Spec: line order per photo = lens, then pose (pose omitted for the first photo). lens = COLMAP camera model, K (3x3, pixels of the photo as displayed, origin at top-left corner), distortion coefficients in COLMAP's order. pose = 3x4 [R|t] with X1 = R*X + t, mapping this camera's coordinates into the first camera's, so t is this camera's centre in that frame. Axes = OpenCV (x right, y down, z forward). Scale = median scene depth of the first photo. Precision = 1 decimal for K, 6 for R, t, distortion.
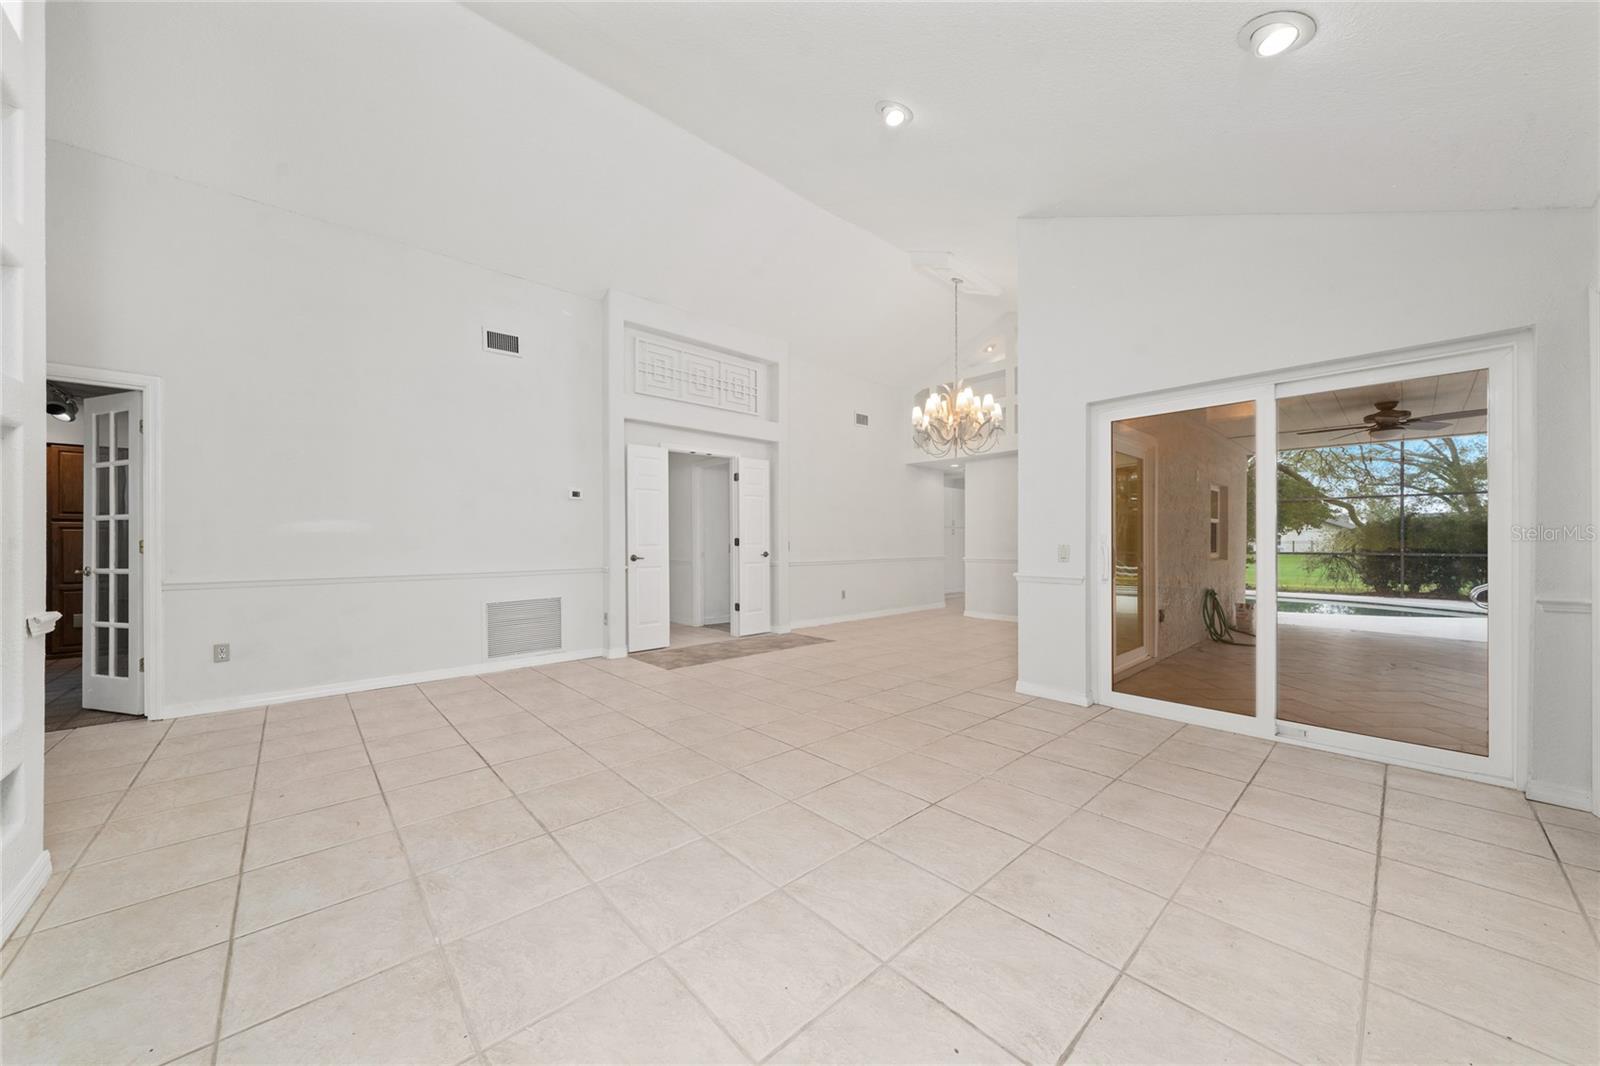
lens RADIAL K [[550.8, 0, 801.7], [0, 550.8, 541.0], [0, 0, 1]] dist [-0.000117, 0.000064]
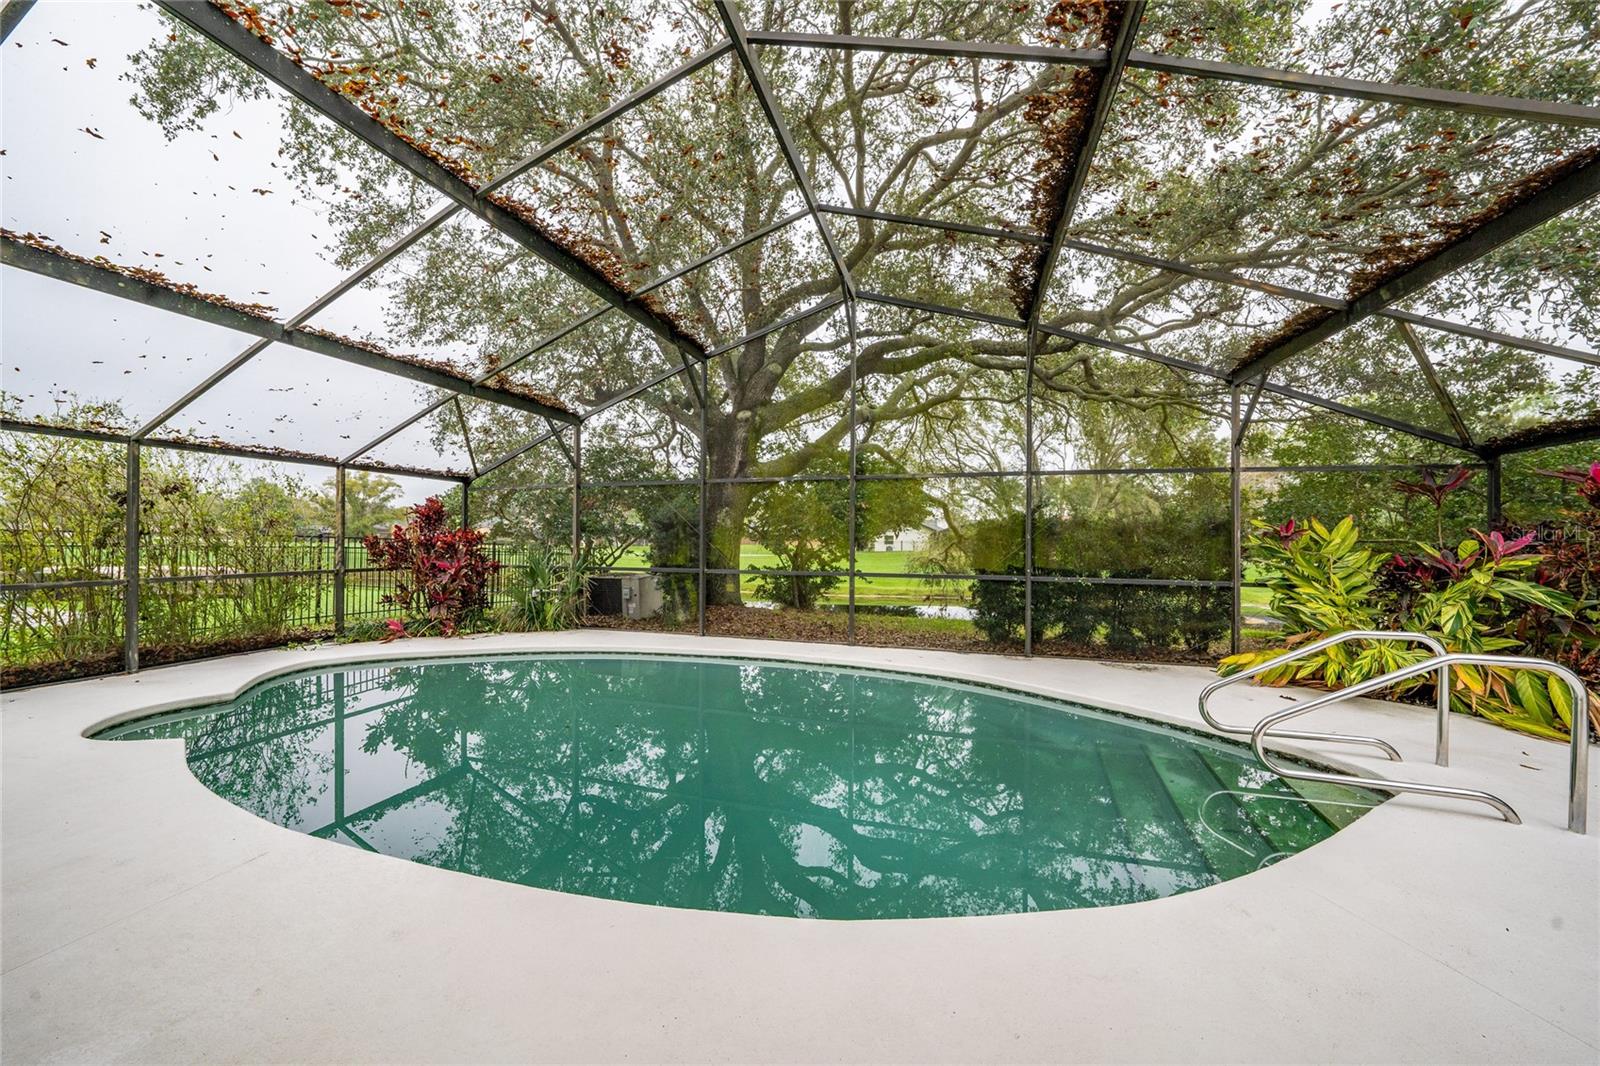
lens RADIAL K [[550.8, 0, 801.7], [0, 550.8, 541.0], [0, 0, 1]] dist [-0.000117, 0.000064]
pose [[0.853921, 0.006145, 0.520366, 0.936364], [-0.010189, 0.999936, 0.004914, -0.022651], [-0.520302, -0.009498, 0.853929, 1.001287]]
